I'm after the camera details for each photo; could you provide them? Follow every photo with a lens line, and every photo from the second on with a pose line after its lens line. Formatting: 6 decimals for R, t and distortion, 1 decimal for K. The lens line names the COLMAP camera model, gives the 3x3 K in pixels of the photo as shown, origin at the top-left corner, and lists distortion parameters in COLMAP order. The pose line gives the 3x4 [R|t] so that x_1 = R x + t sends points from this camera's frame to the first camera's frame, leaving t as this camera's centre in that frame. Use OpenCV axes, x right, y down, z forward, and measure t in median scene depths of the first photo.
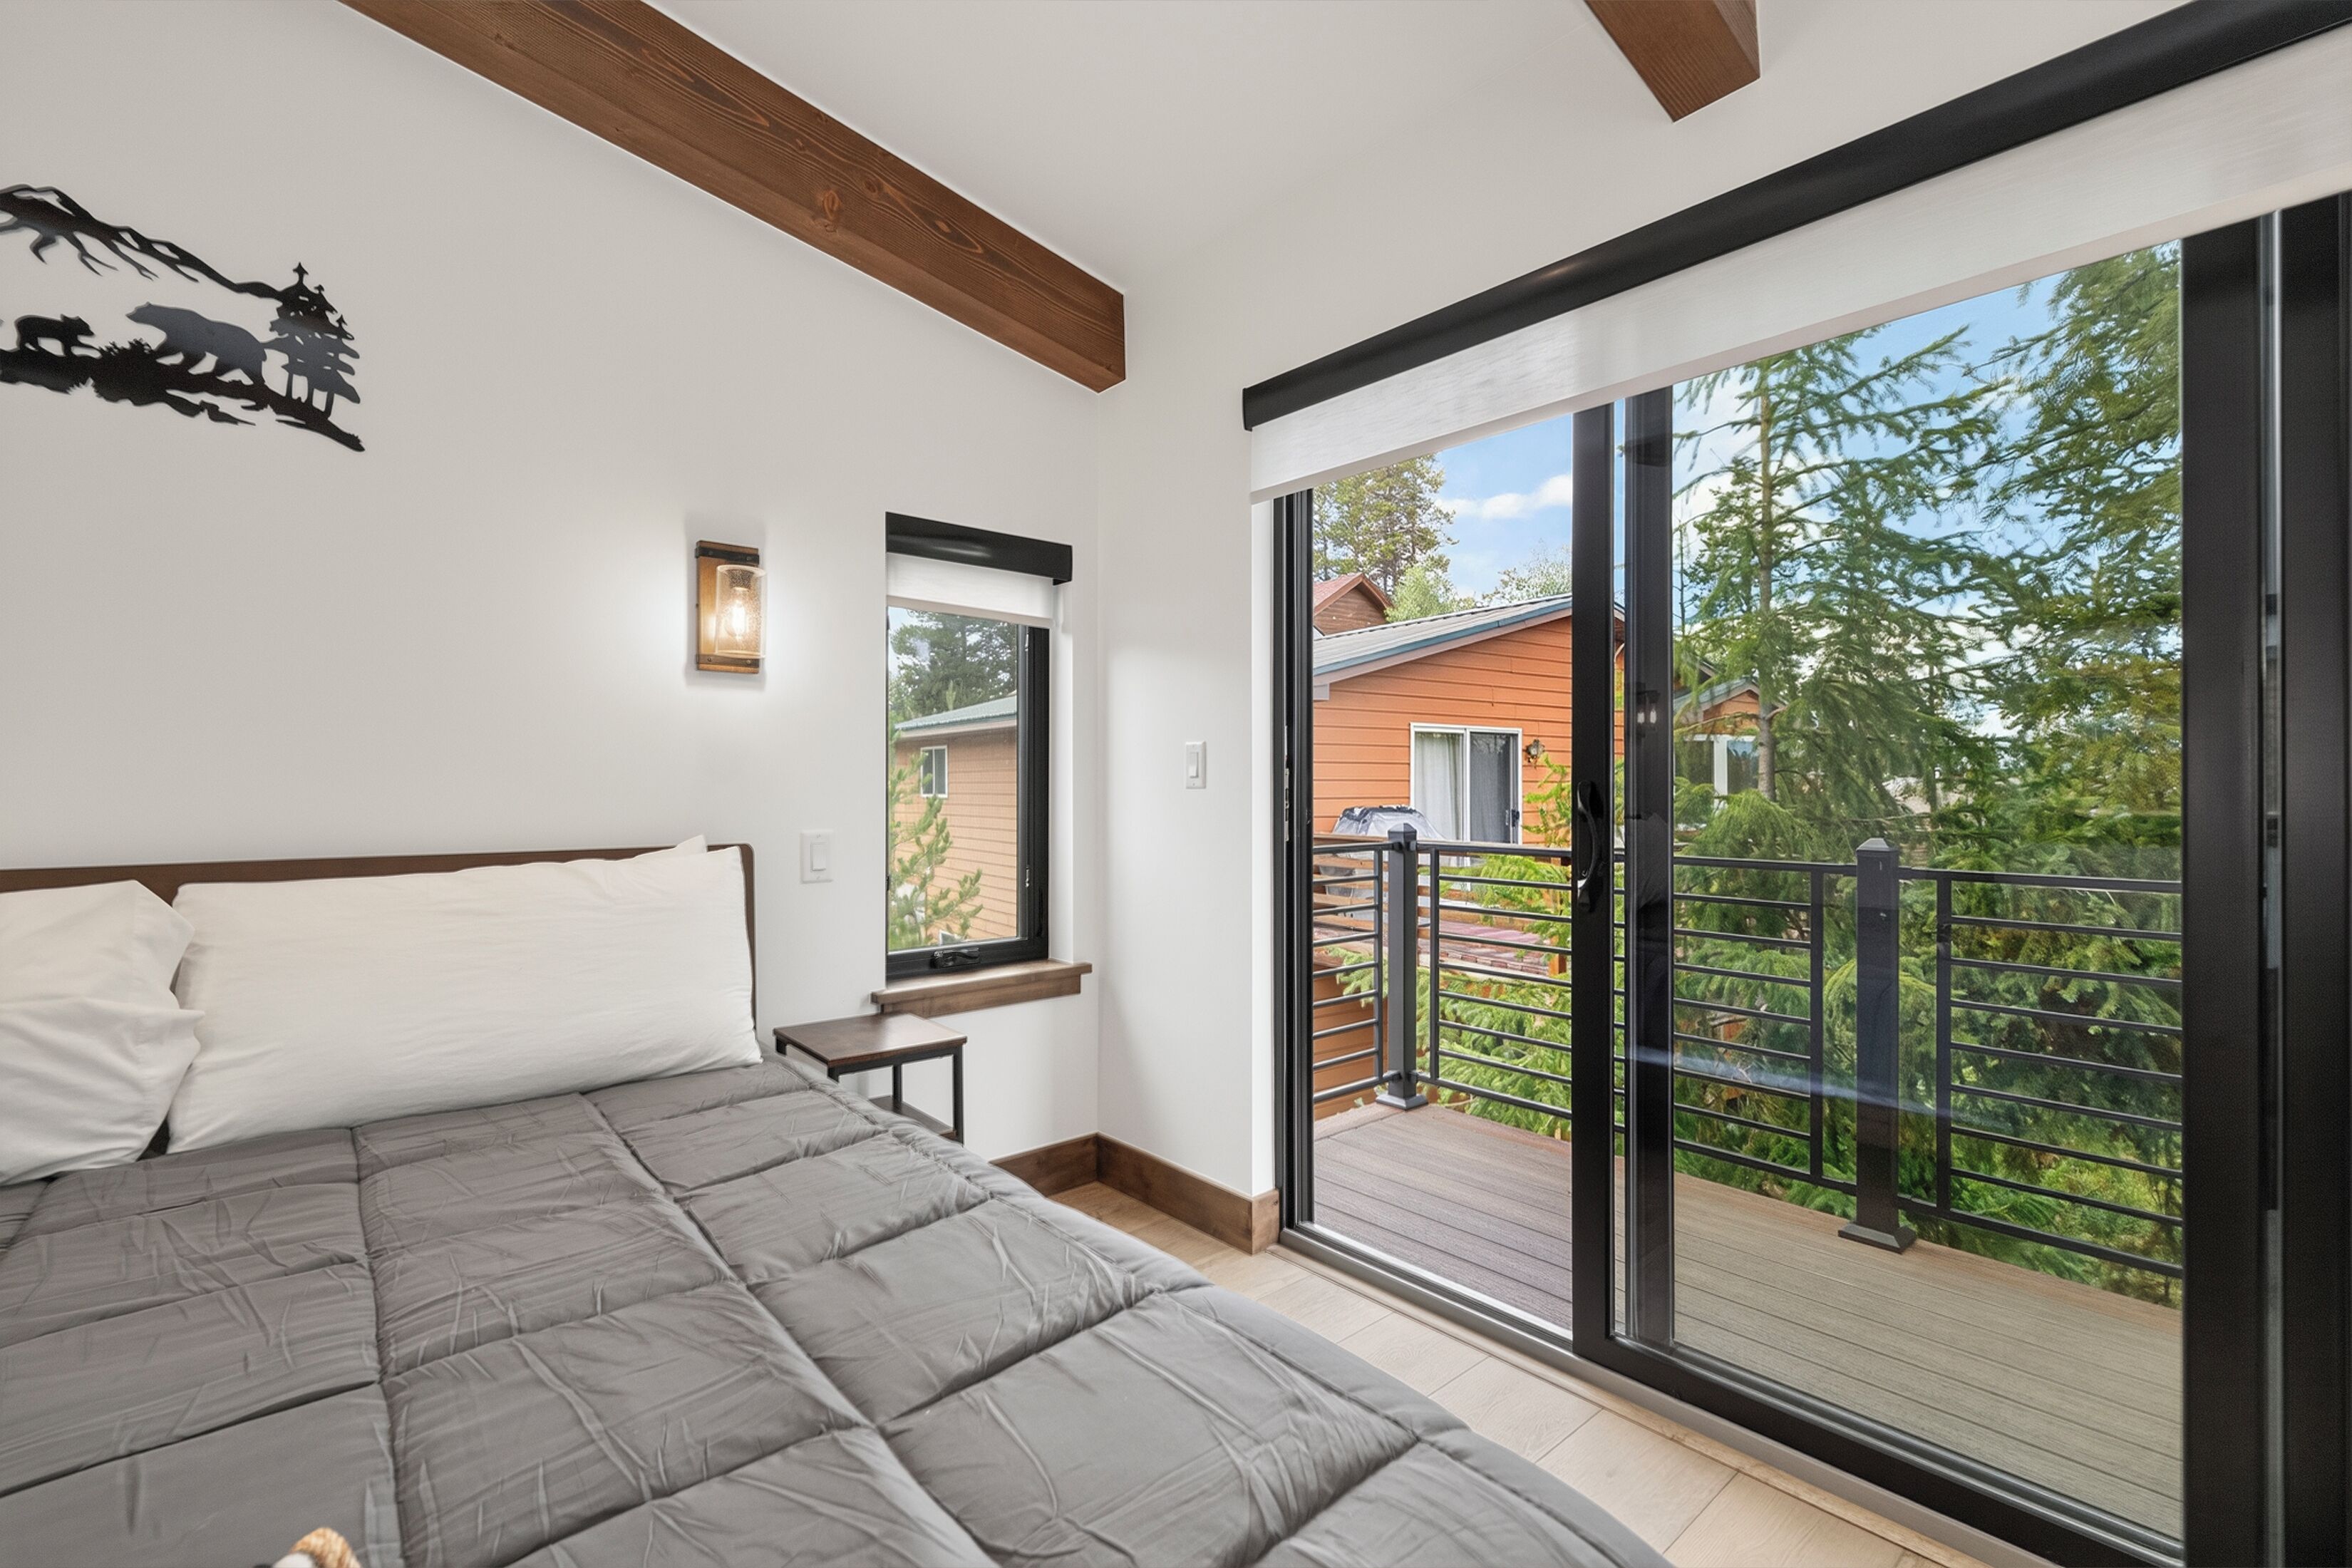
lens RADIAL K [[1027.0, 0, 1182.1], [0, 1027.0, 786.4], [0, 0, 1]] dist [0.000155, 0.000706]
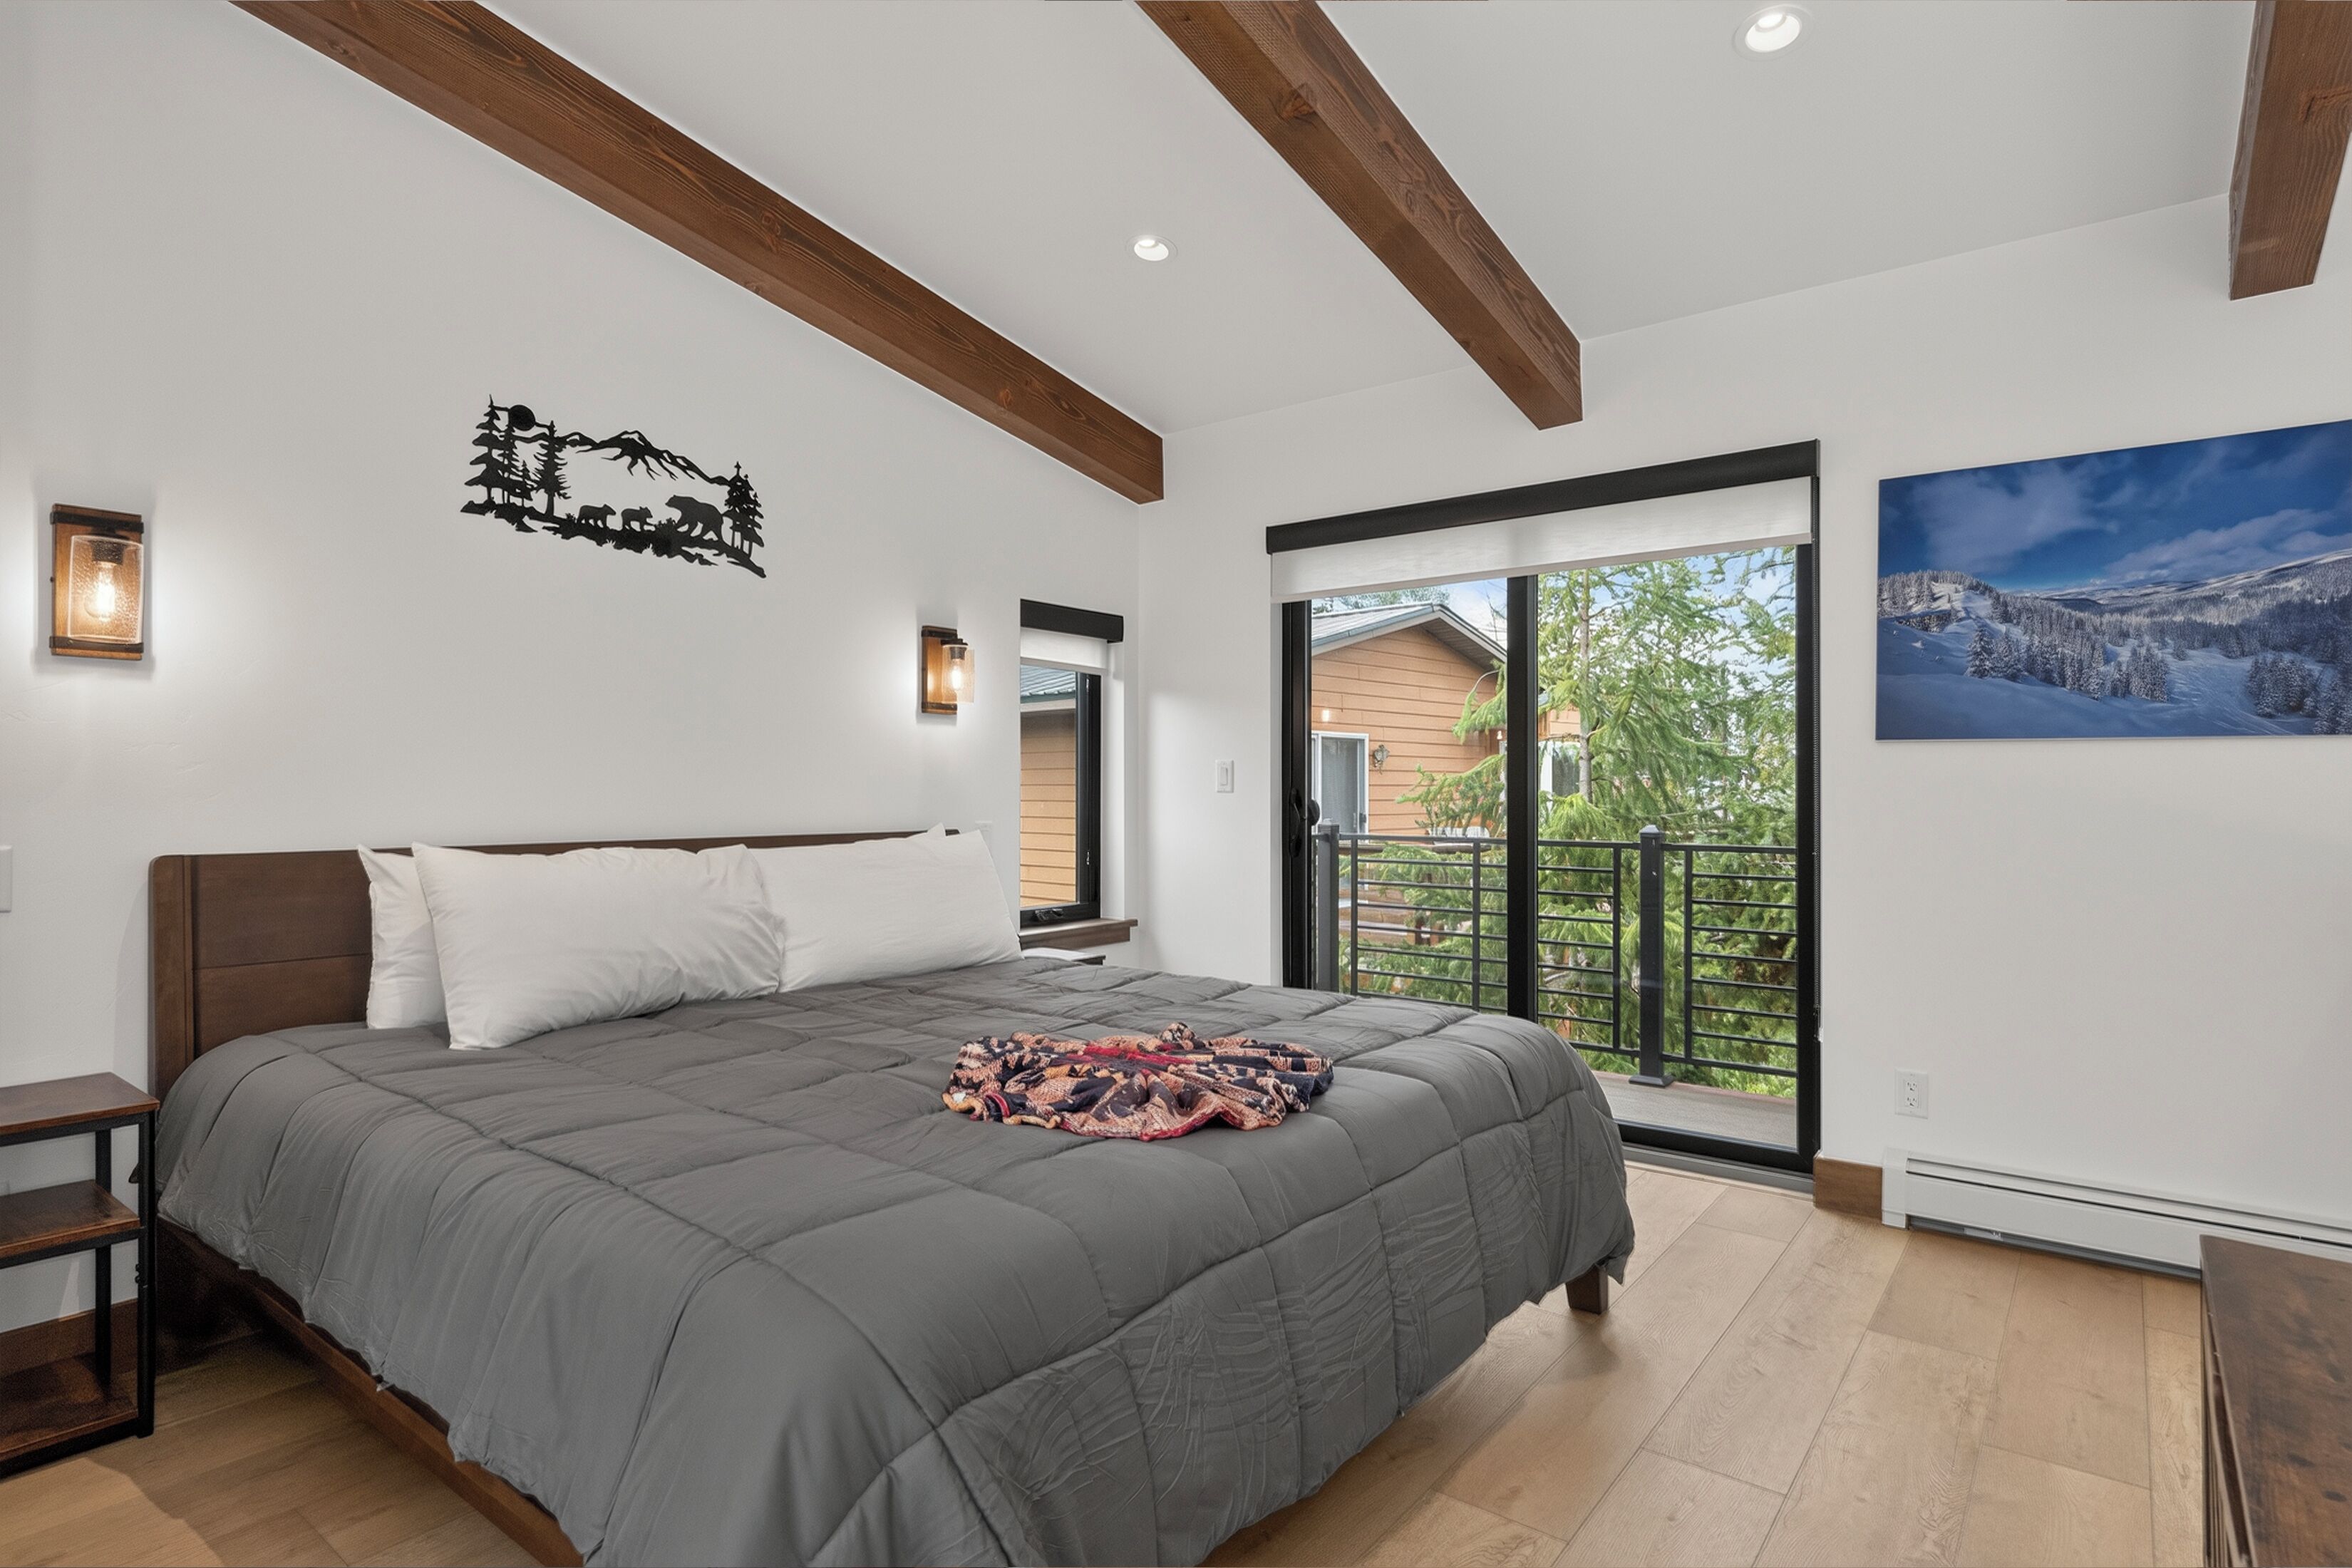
lens RADIAL K [[1211.6, 0, 1173.6], [0, 1211.6, 785.8], [0, 0, 1]] dist [0.003016, 0.000084]
pose [[0.982057, 0.001782, 0.188574, -0.433059], [-0.001320, 0.999996, -0.002572, -0.003614], [-0.188578, 0.002277, 0.982056, -0.760150]]
